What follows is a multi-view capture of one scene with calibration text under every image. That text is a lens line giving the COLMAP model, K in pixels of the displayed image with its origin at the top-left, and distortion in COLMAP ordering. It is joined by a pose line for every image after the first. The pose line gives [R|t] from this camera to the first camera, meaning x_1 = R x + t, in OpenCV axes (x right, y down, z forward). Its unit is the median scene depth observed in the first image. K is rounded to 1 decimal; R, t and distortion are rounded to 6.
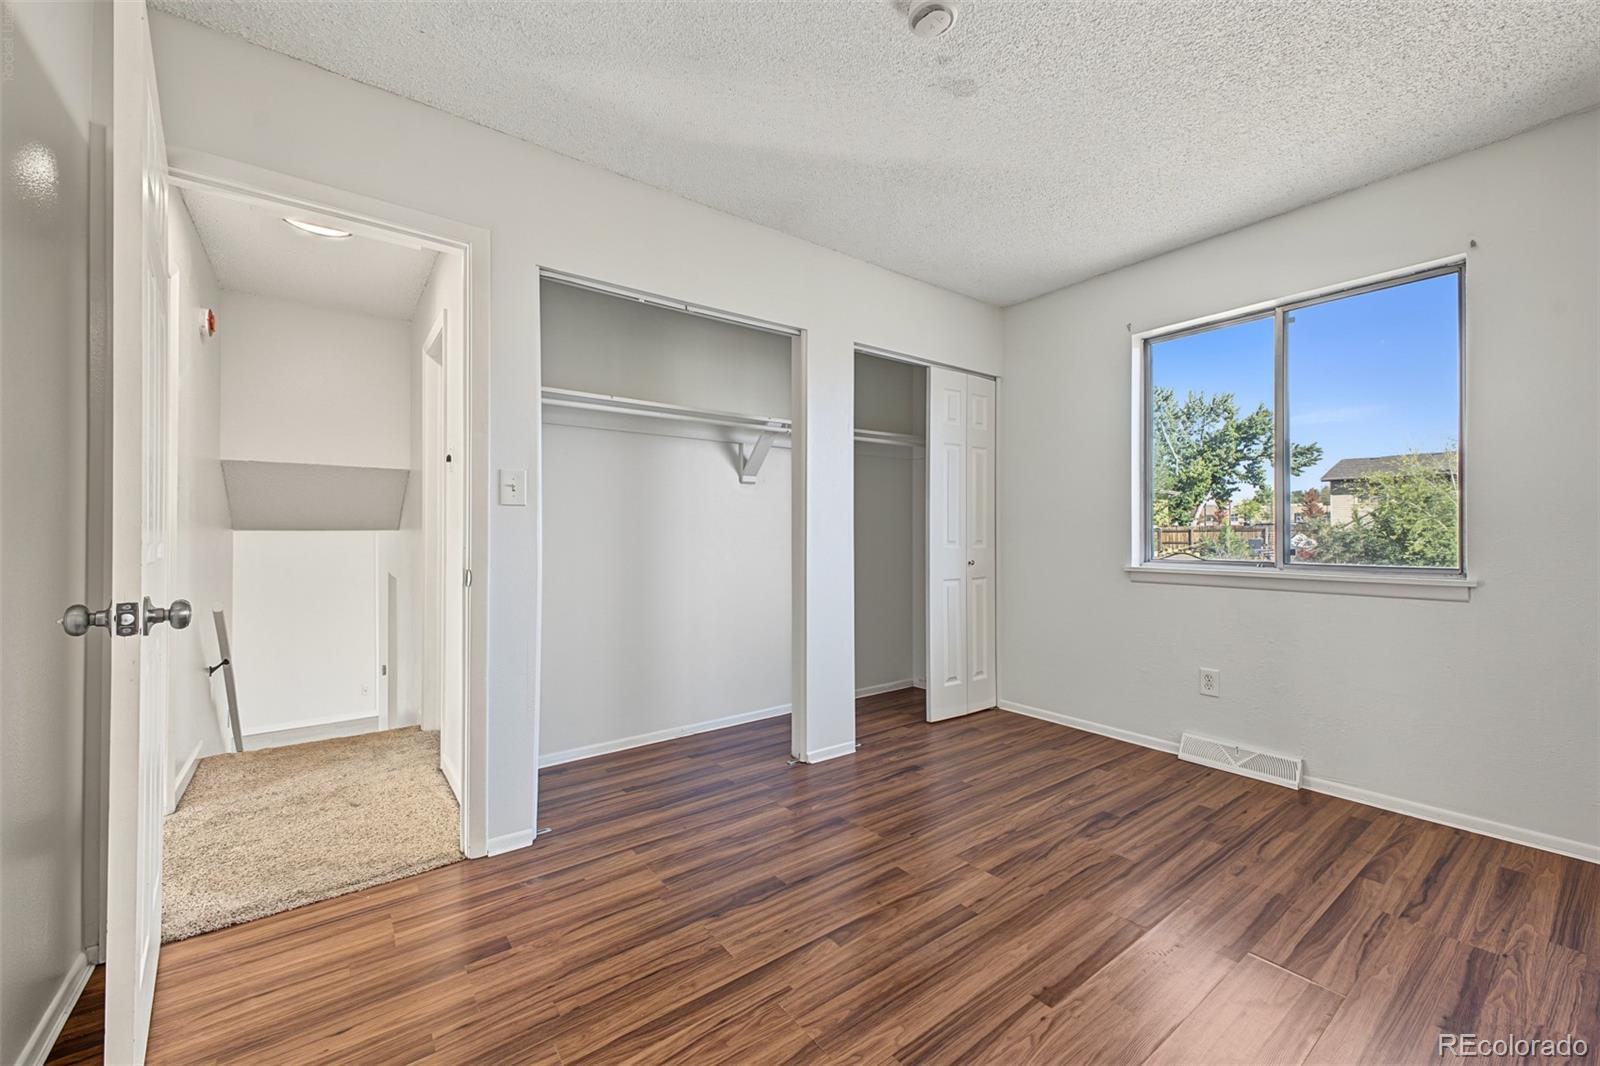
lens RADIAL K [[626.3, 0, 802.1], [0, 626.3, 525.9], [0, 0, 1]] dist [0.006419, -0.000018]
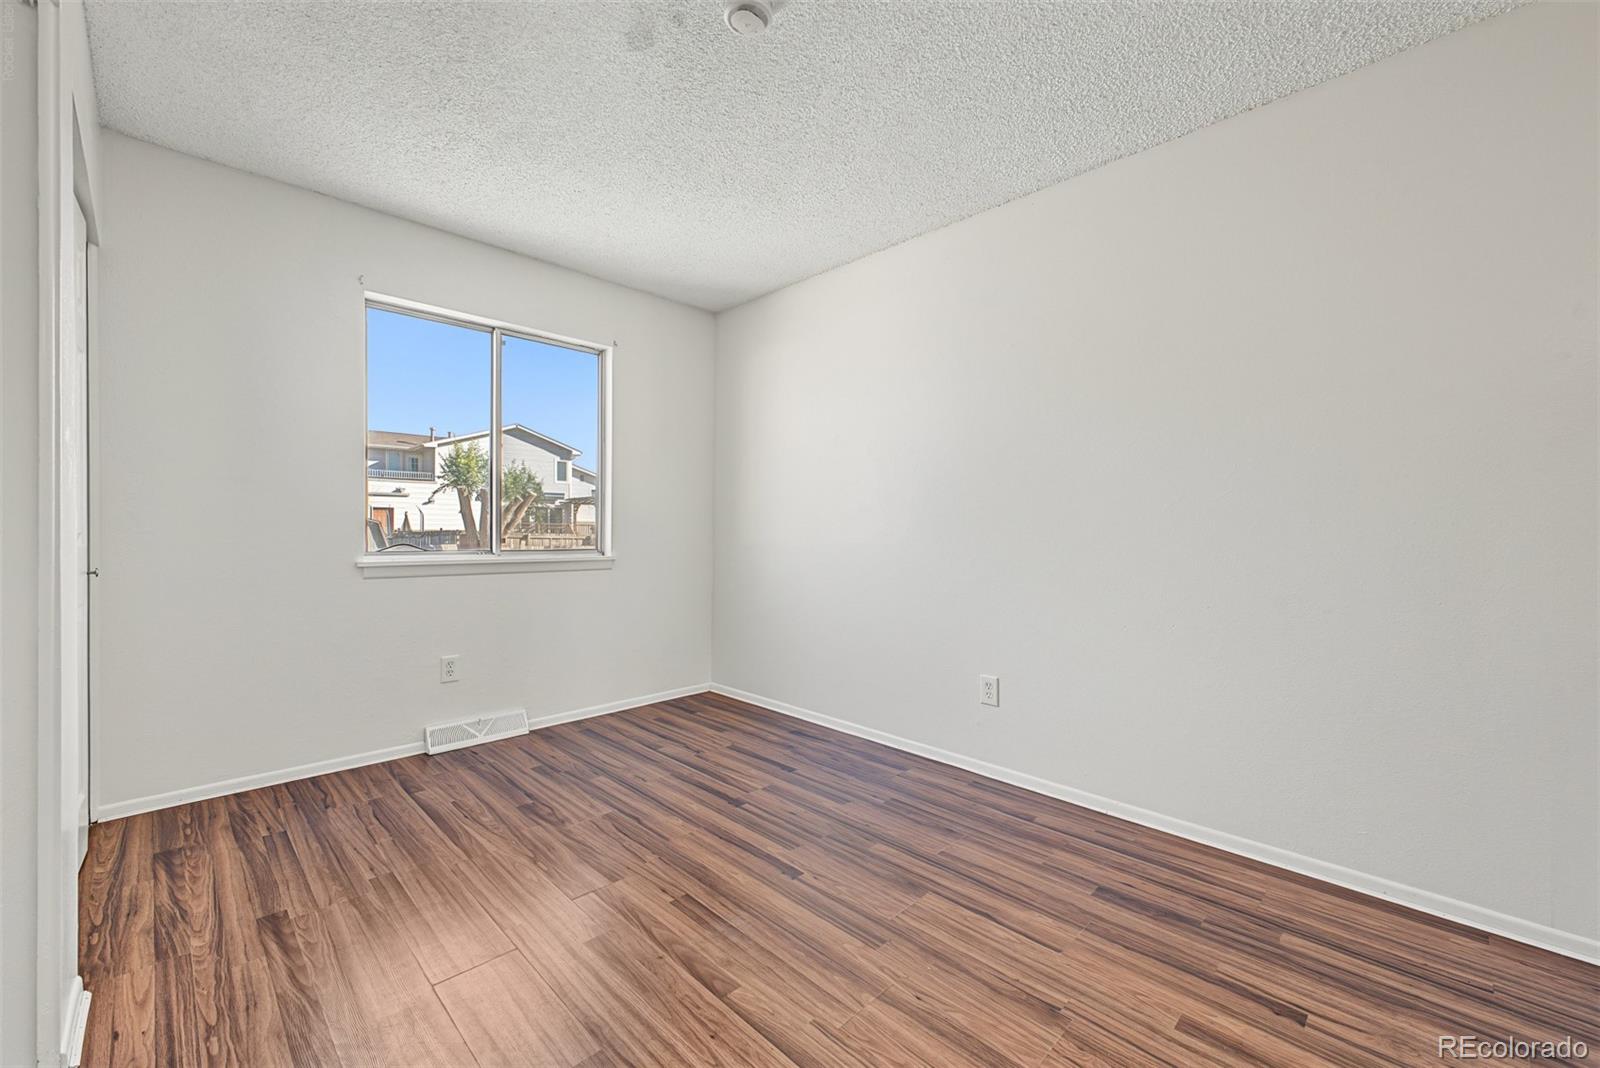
lens RADIAL K [[644.6, 0, 800.8], [0, 644.6, 527.2], [0, 0, 1]] dist [0.003646, -0.000019]
pose [[-0.134434, 0.000637, 0.990922, -0.580835], [-0.021136, 0.999770, -0.003510, 0.011671], [-0.990697, -0.021415, -0.134390, 0.710161]]
